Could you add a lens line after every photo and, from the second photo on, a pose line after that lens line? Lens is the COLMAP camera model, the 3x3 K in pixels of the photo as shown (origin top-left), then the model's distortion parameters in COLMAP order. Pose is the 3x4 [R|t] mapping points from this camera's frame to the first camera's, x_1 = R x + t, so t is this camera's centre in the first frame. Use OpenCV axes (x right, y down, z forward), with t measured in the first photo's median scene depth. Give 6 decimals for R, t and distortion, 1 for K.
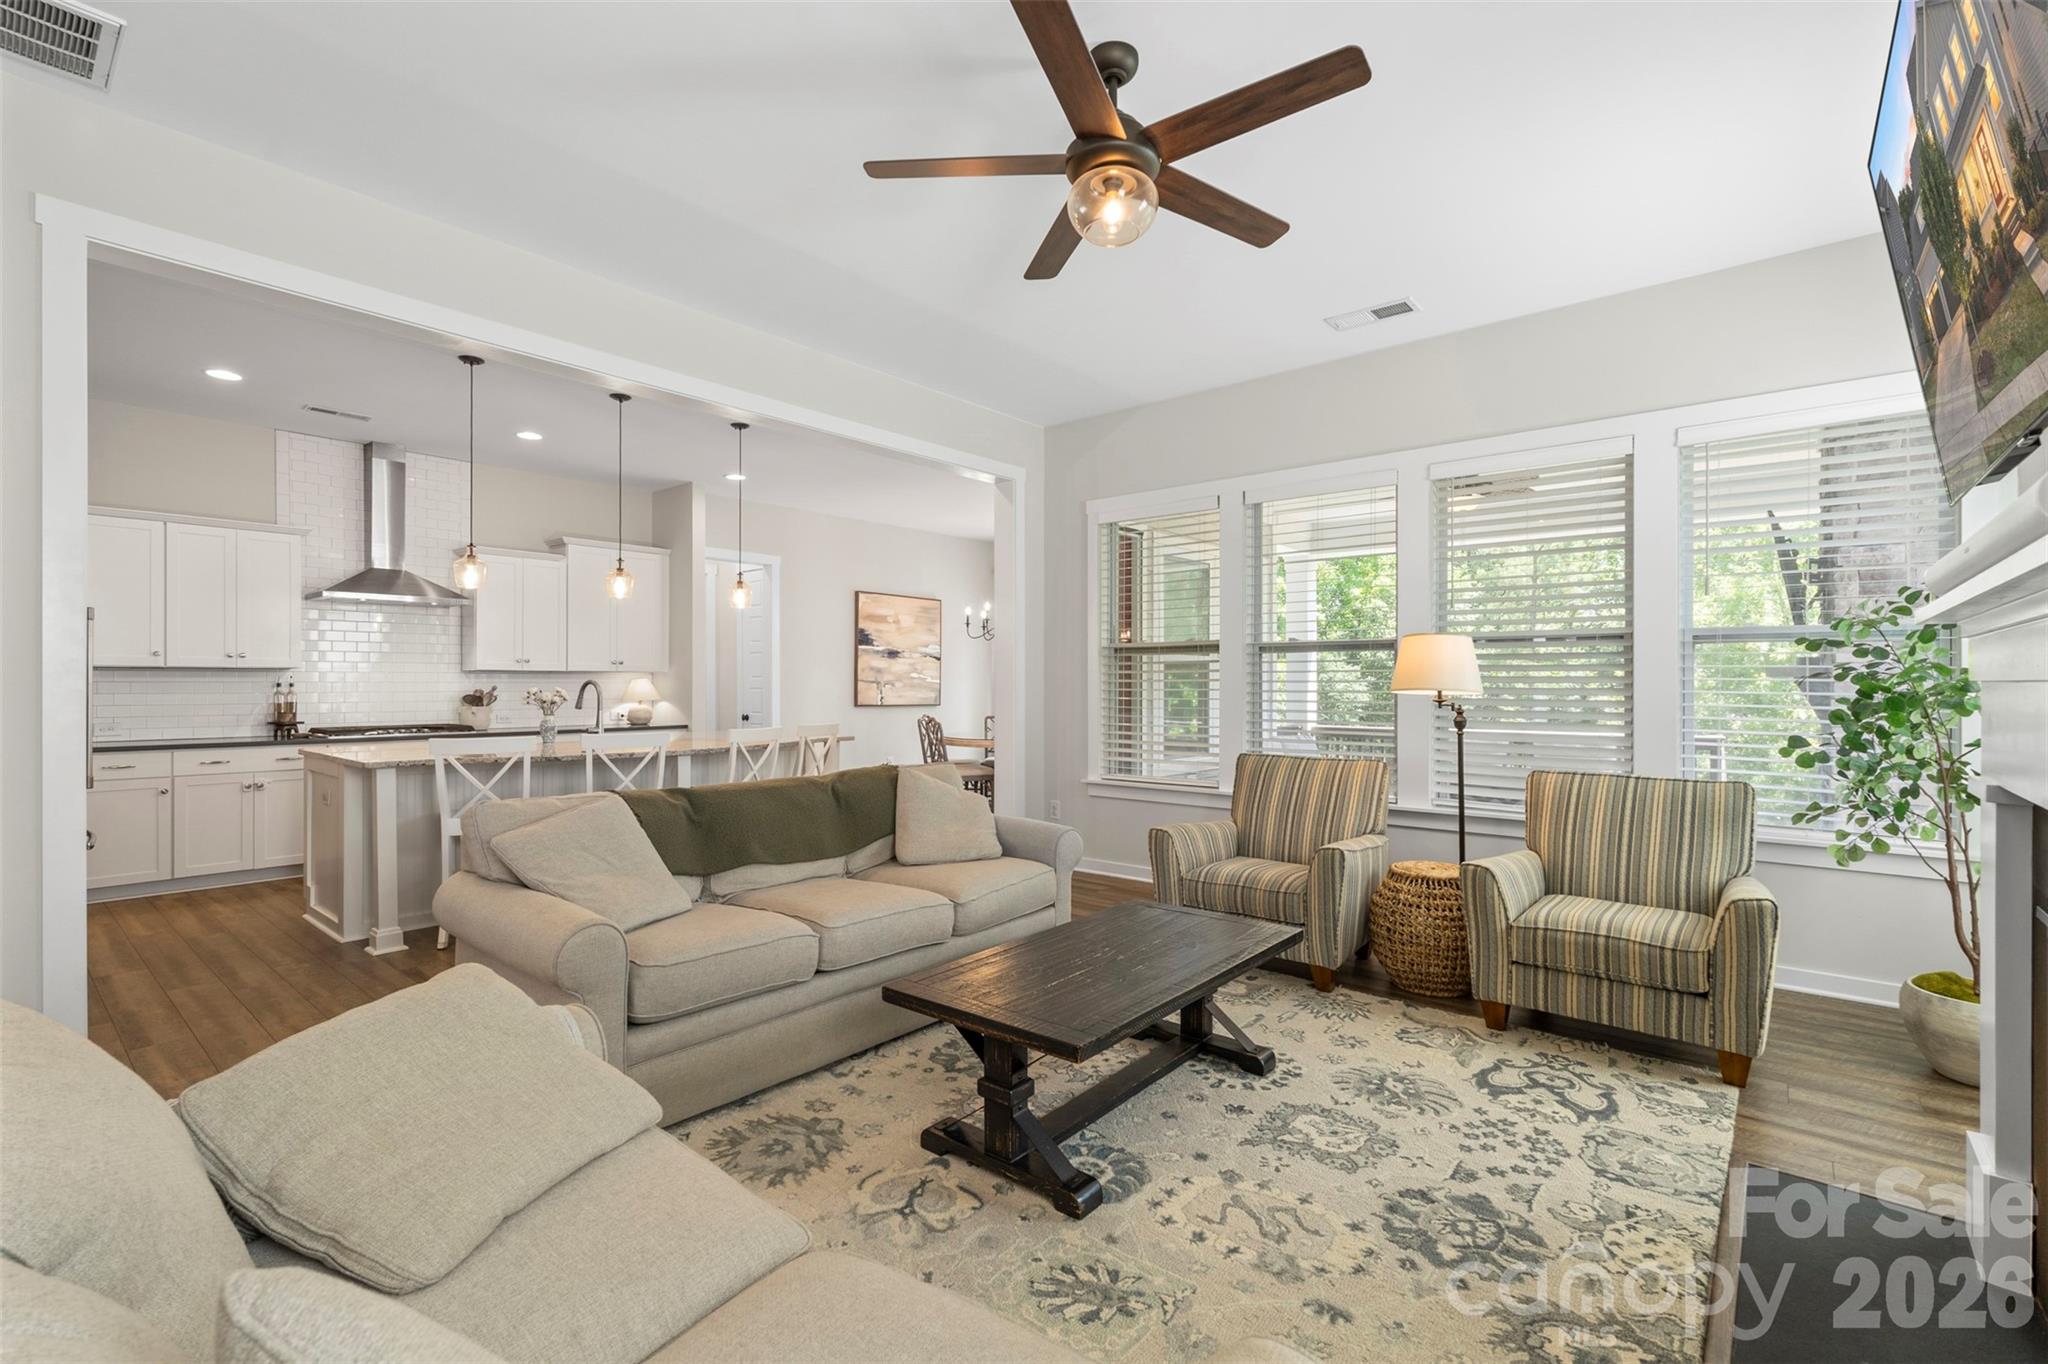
lens RADIAL K [[903.0, 0, 1025.3], [0, 903.0, 688.0], [0, 0, 1]] dist [0.001143, 0.000174]
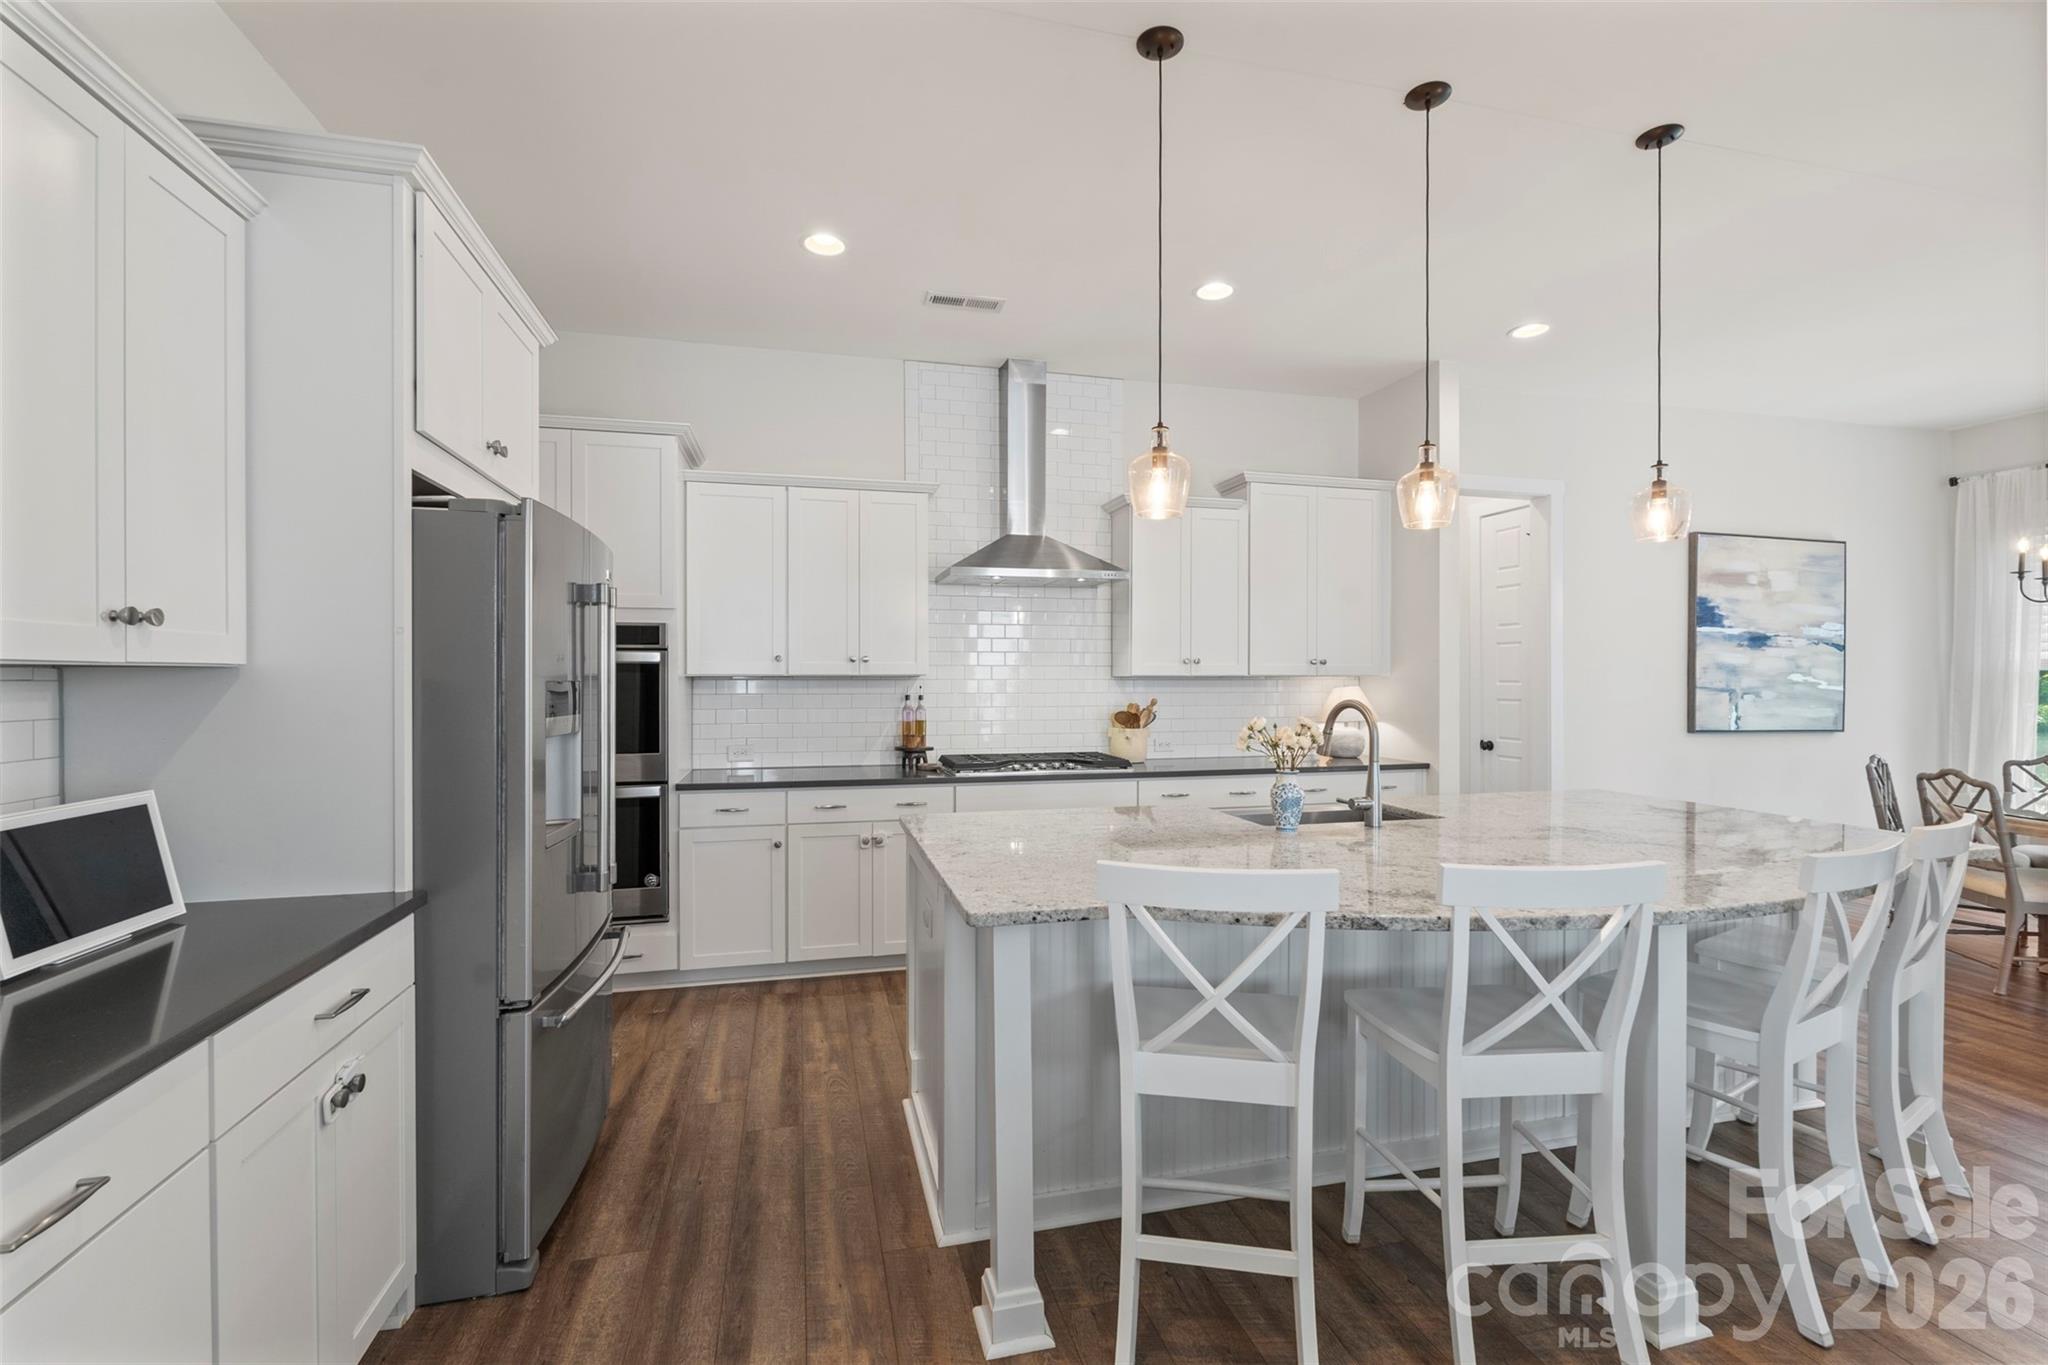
lens RADIAL K [[907.8, 0, 1029.4], [0, 907.8, 683.7], [0, 0, 1]] dist [0.002167, 0.000170]
pose [[0.814579, 0.003208, -0.580044, -0.323207], [-0.002922, 0.999995, 0.001426, -0.017386], [0.580046, 0.000533, 0.814584, 0.469367]]
